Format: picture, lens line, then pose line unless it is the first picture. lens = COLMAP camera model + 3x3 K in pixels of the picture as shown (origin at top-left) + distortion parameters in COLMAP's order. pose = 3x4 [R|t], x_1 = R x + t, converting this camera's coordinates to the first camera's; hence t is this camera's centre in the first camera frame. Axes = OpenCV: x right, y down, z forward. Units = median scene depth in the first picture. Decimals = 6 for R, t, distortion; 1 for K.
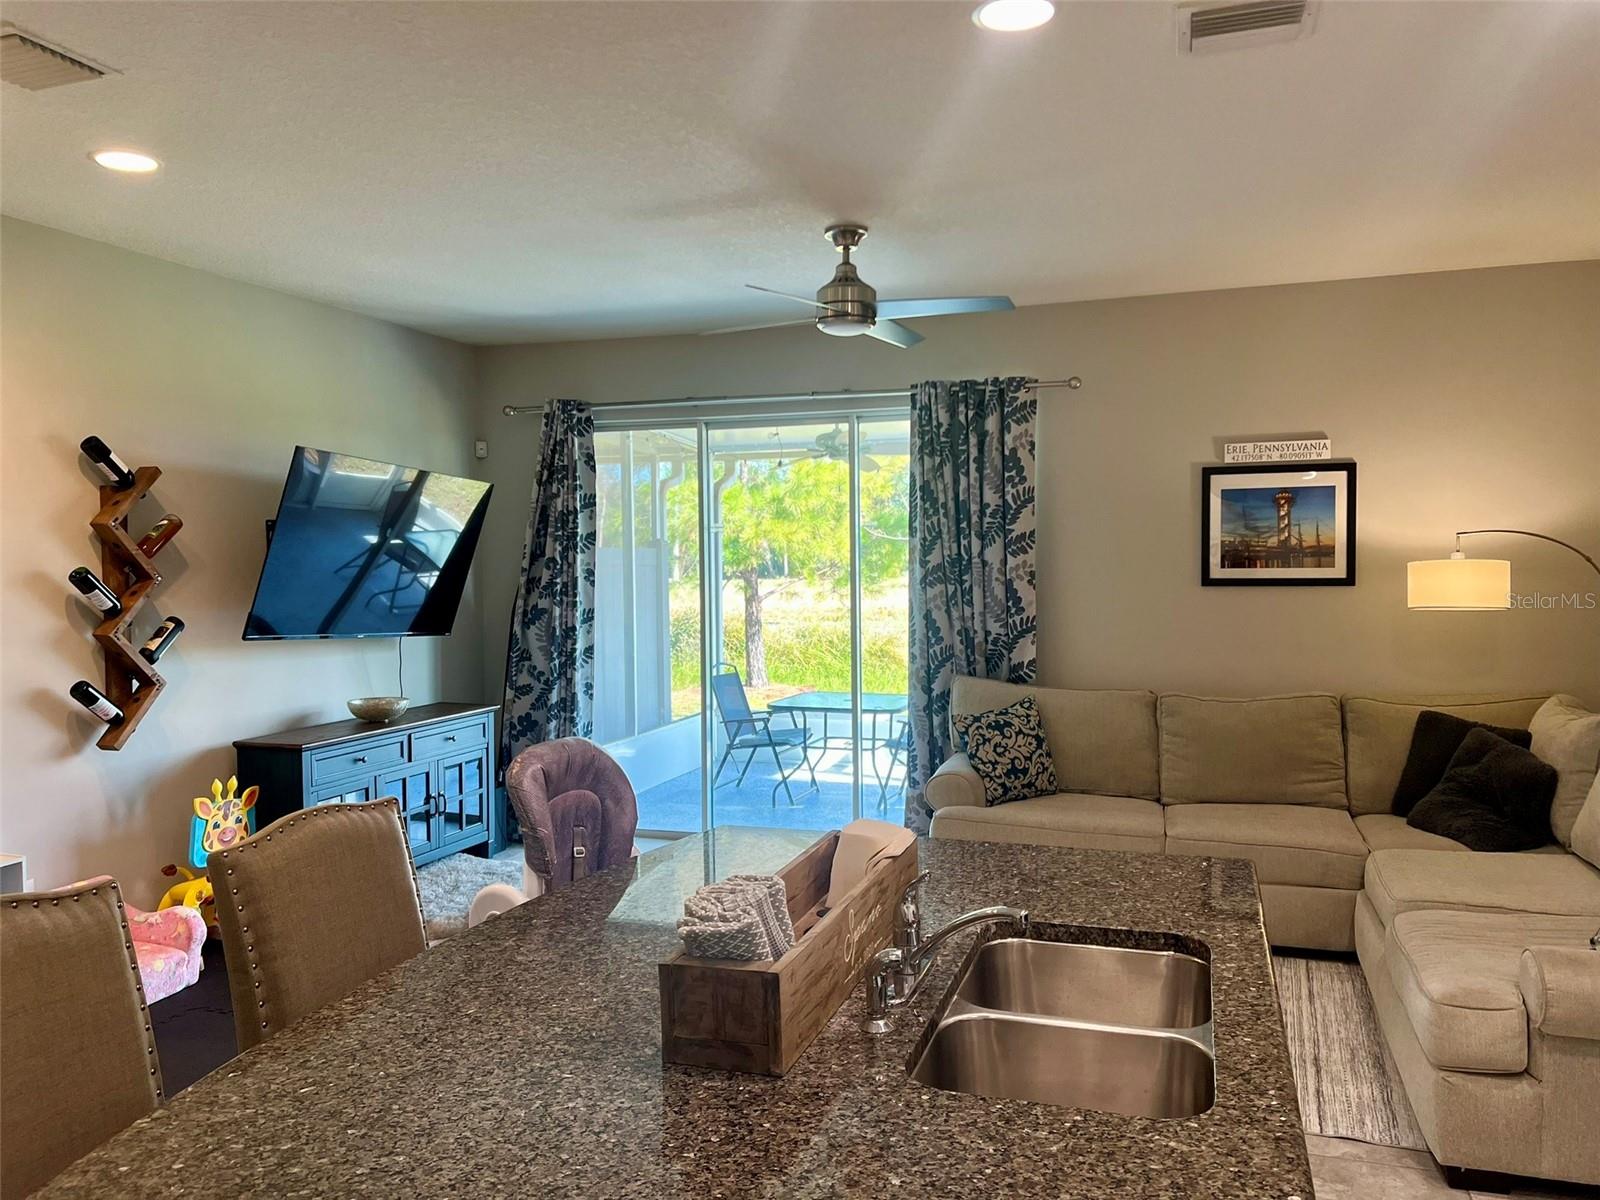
lens RADIAL K [[1186.8, 0, 796.4], [0, 1186.8, 607.2], [0, 0, 1]] dist [0.112085, -0.205757]
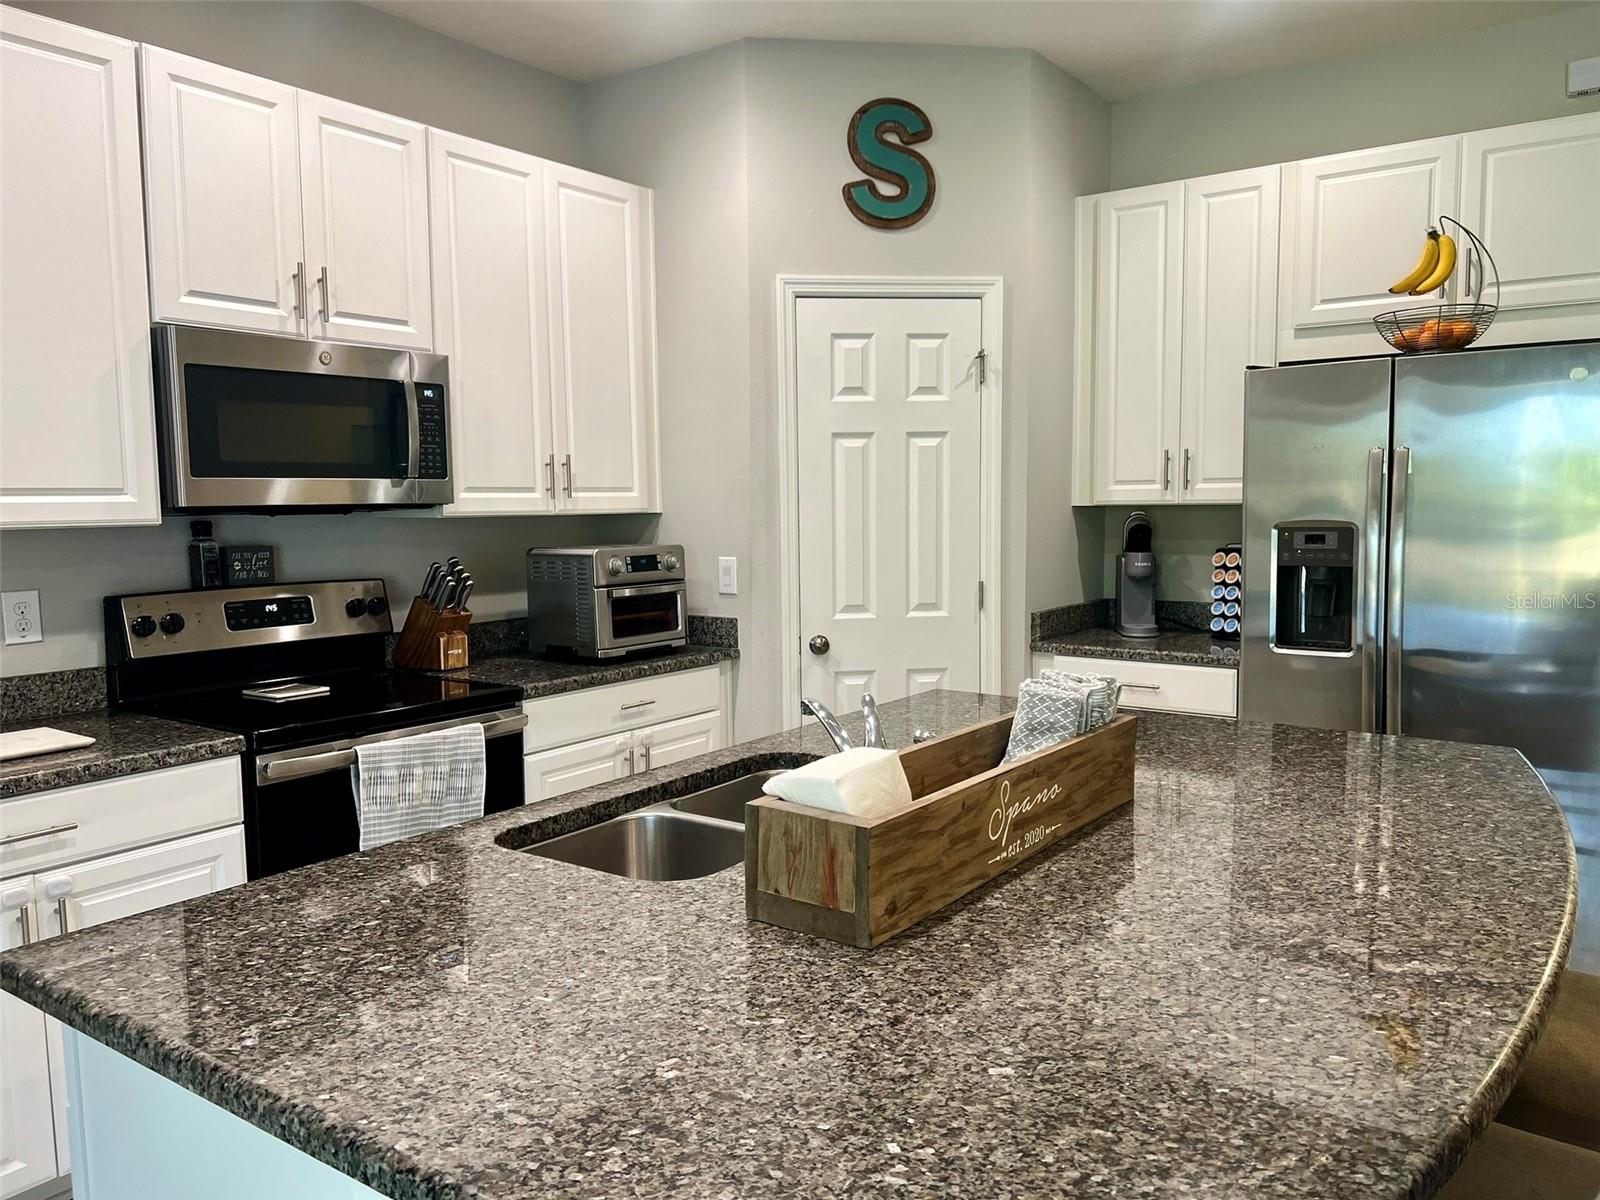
lens RADIAL K [[1199.1, 0, 798.2], [0, 1199.1, 607.7], [0, 0, 1]] dist [0.055433, -0.053562]
pose [[-0.955105, -0.005424, 0.296218, -0.041752], [0.035622, 0.990477, 0.132993, 0.005181], [-0.294119, 0.137574, -0.945816, 0.628199]]
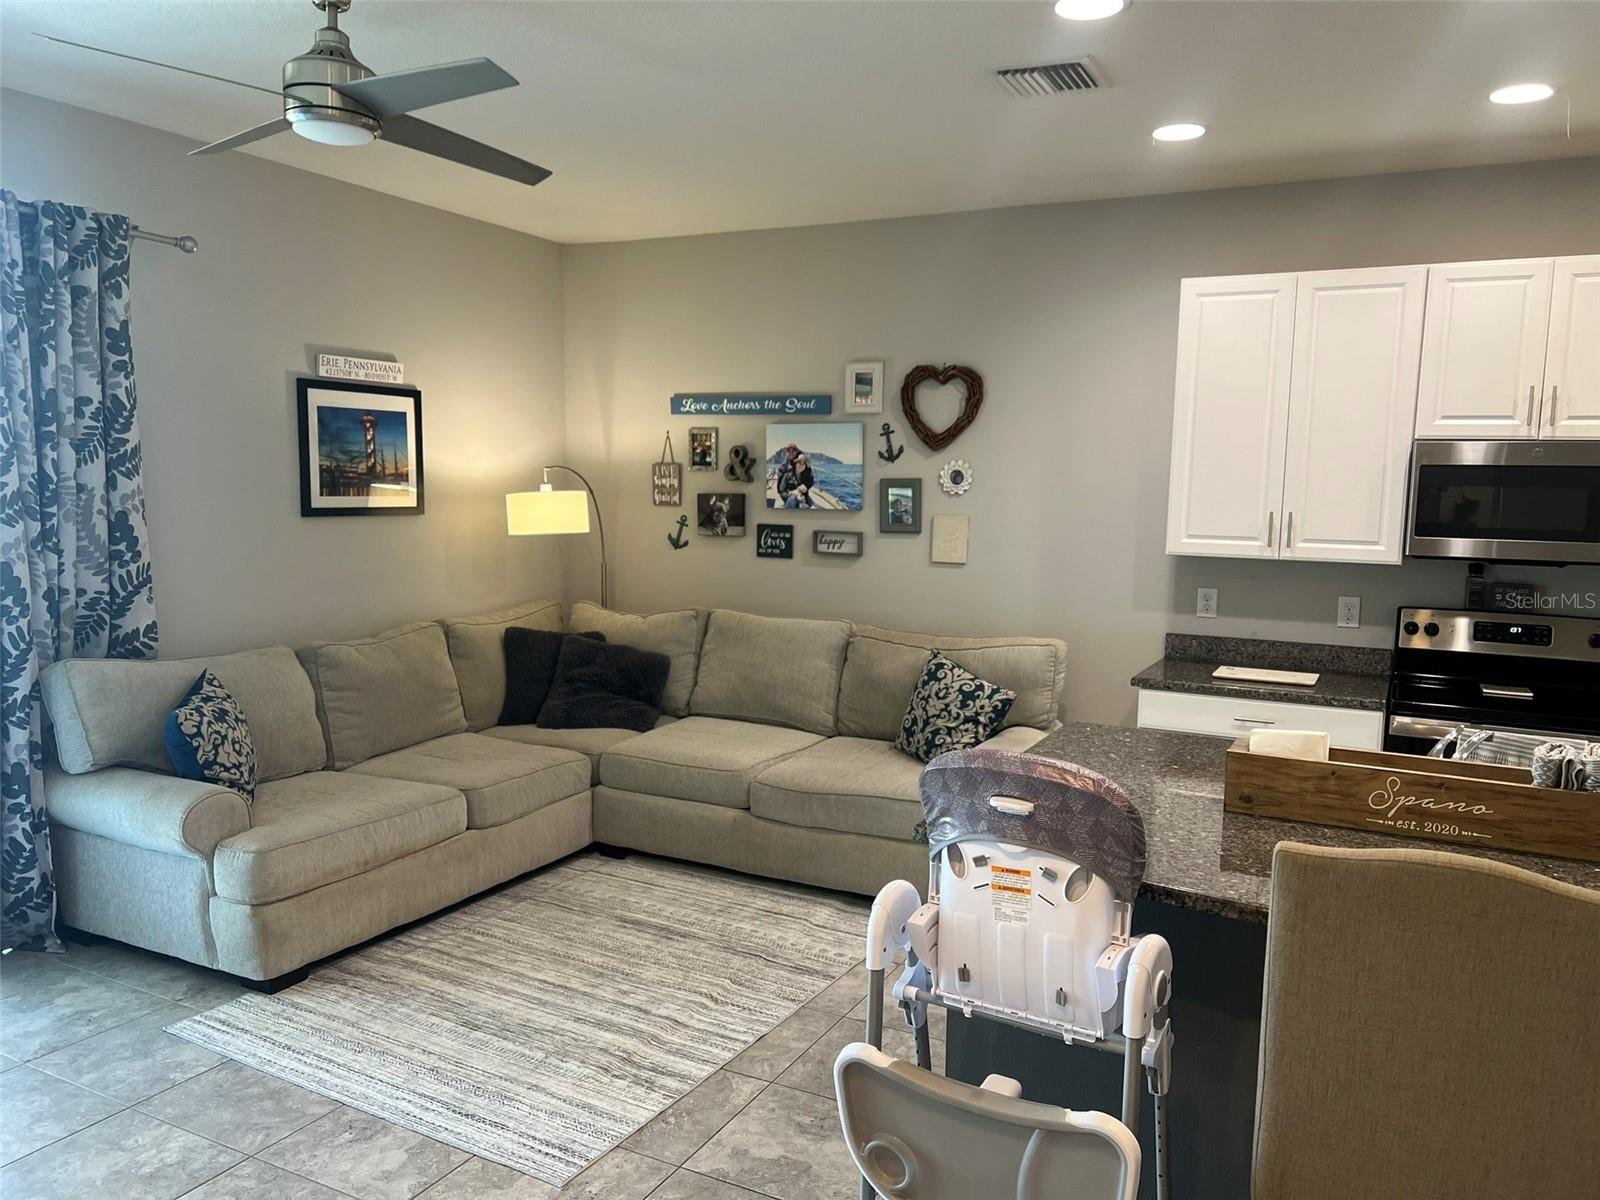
lens RADIAL K [[1199.1, 0, 798.2], [0, 1199.1, 607.7], [0, 0, 1]] dist [0.055433, -0.053562]
pose [[0.146649, -0.093344, 0.984775, -0.463716], [0.022270, 0.995597, 0.091054, -0.023264], [-0.988938, 0.008578, 0.148082, 0.508336]]
